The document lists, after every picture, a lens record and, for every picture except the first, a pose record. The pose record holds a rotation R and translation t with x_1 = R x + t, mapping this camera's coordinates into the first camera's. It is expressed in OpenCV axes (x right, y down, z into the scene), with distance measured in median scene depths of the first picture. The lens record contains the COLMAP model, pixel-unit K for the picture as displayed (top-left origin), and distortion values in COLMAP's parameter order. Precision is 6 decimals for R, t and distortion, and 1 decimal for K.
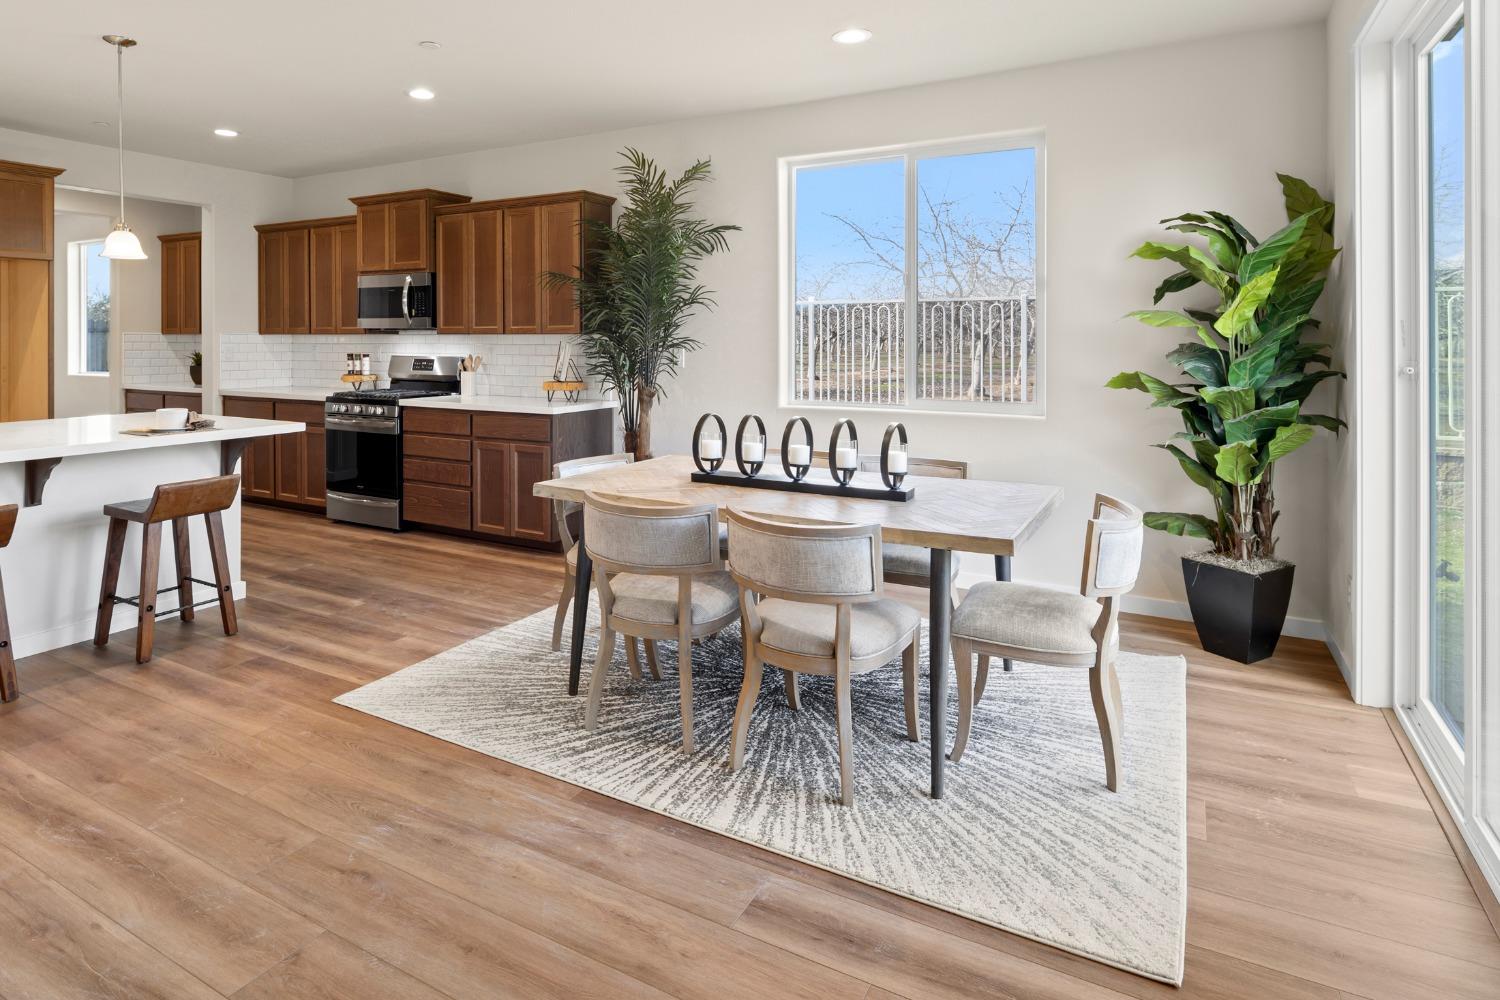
lens RADIAL K [[820.4, 0, 699.2], [0, 820.4, 336.7], [0, 0, 1]] dist [0.003249, 0.000038]
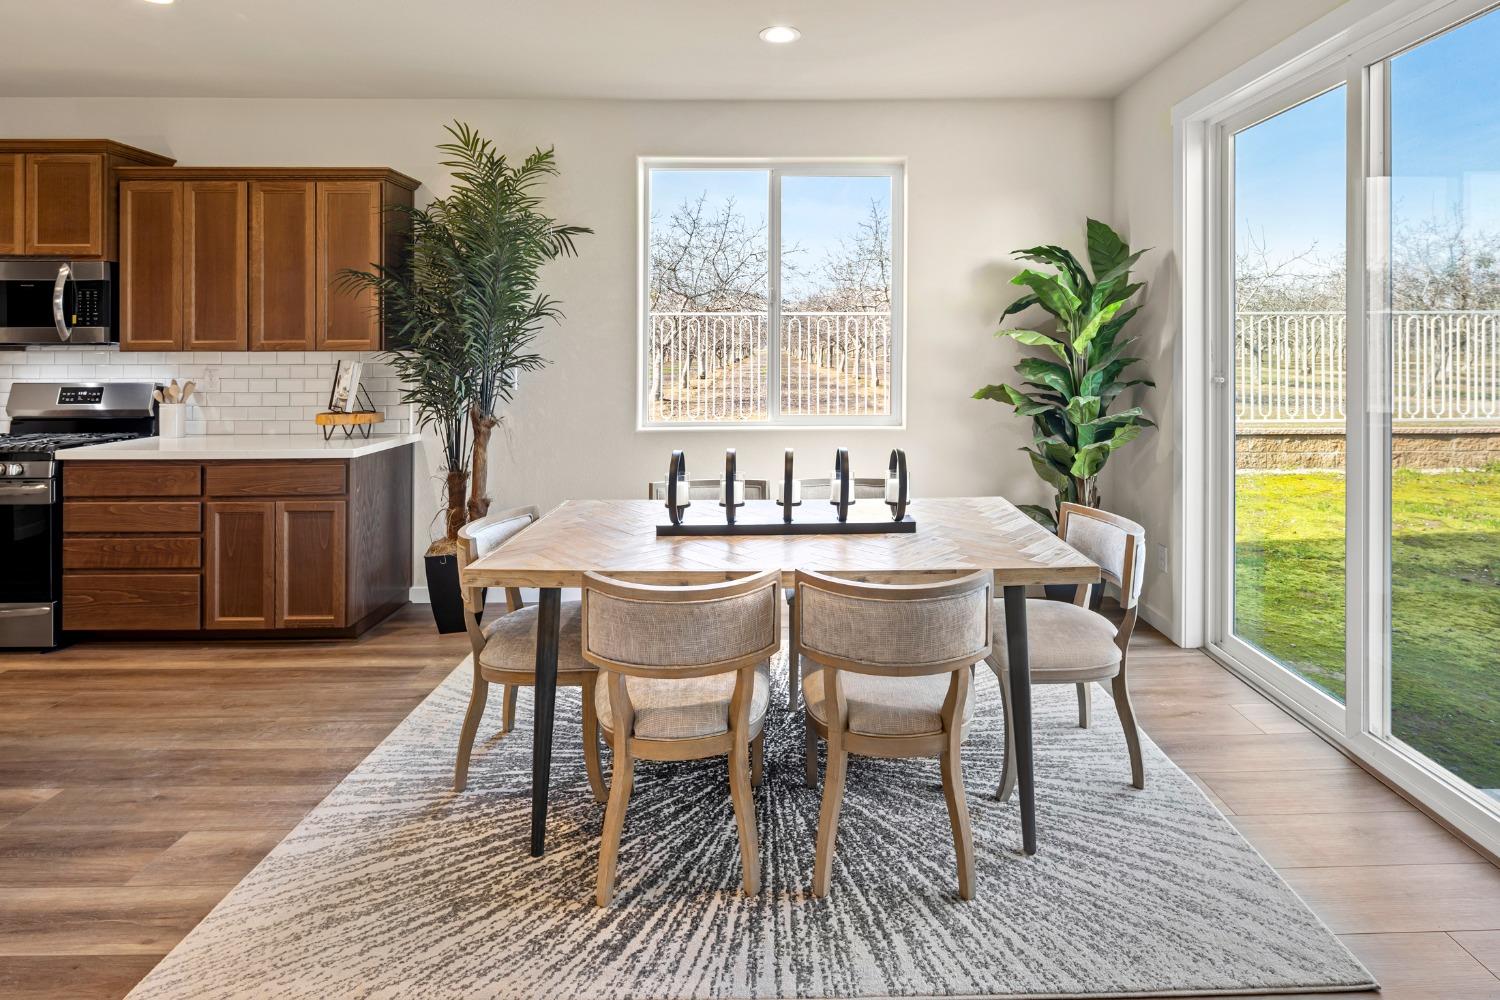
lens RADIAL K [[763.1, 0, 777.4], [0, 763.1, 337.6], [0, 0, 1]] dist [0.000018, -0.002013]
pose [[0.861504, 0.004356, 0.507732, -0.232161], [0.001468, 0.999938, -0.011070, -0.009111], [-0.507748, 0.010283, 0.861444, 0.227023]]
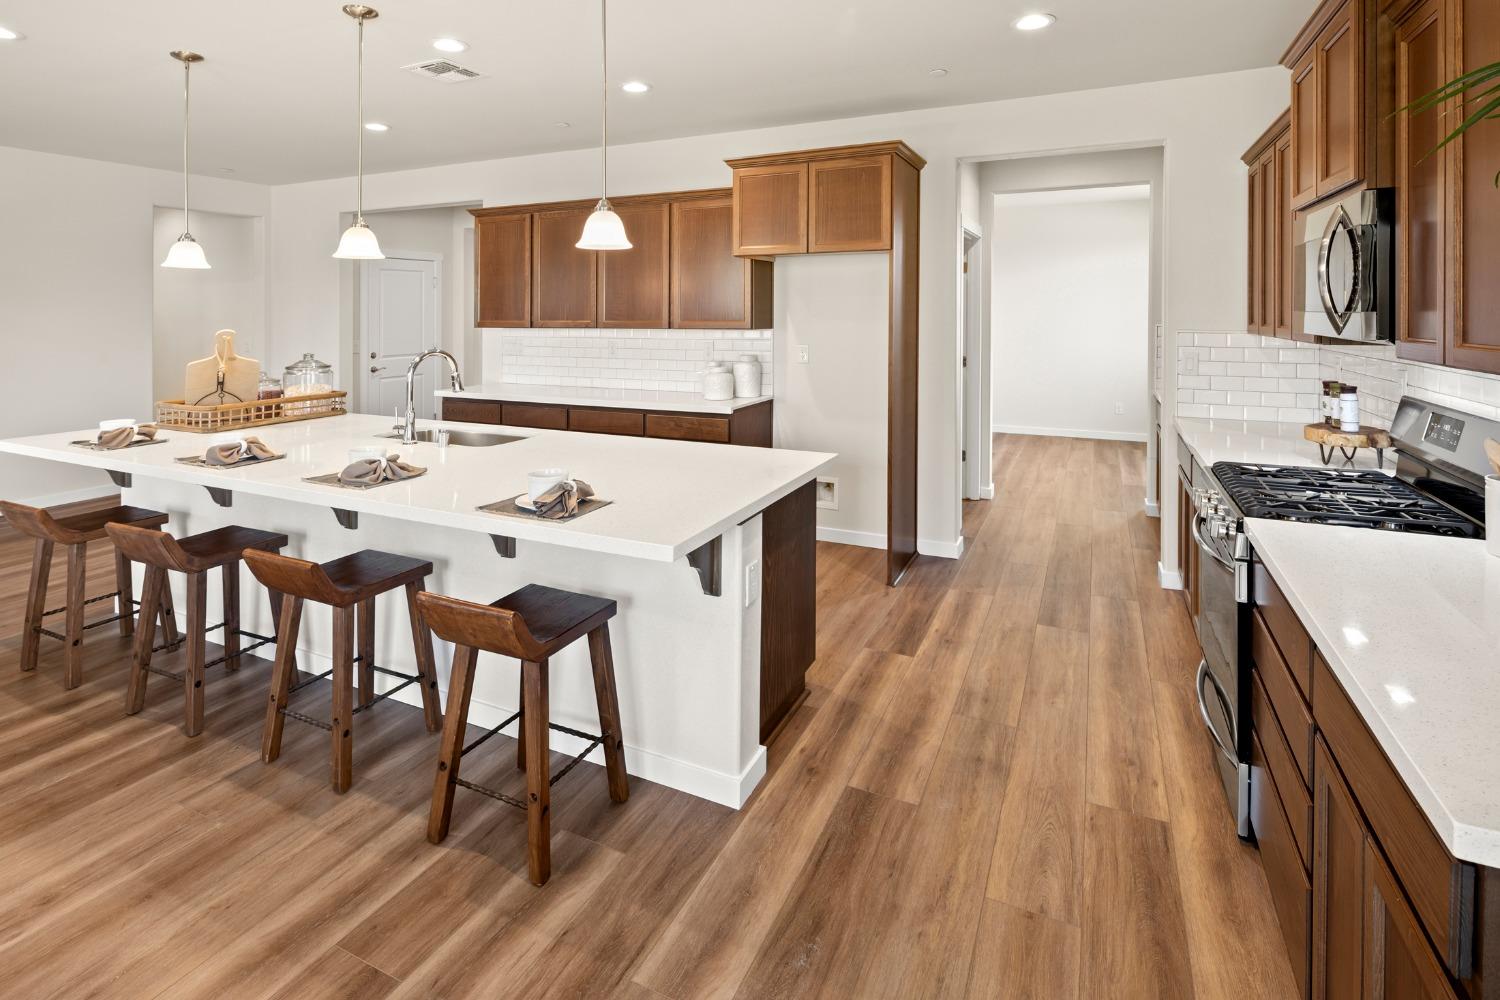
lens RADIAL K [[736.4, 0, 745.4], [0, 736.4, 309.4], [0, 0, 1]] dist [0.000802, -0.000560]
pose [[0.076703, -0.002395, -0.997051, -0.028310], [0.004805, 0.999986, -0.002032, -0.034723], [0.997042, -0.004635, 0.076714, 0.957887]]
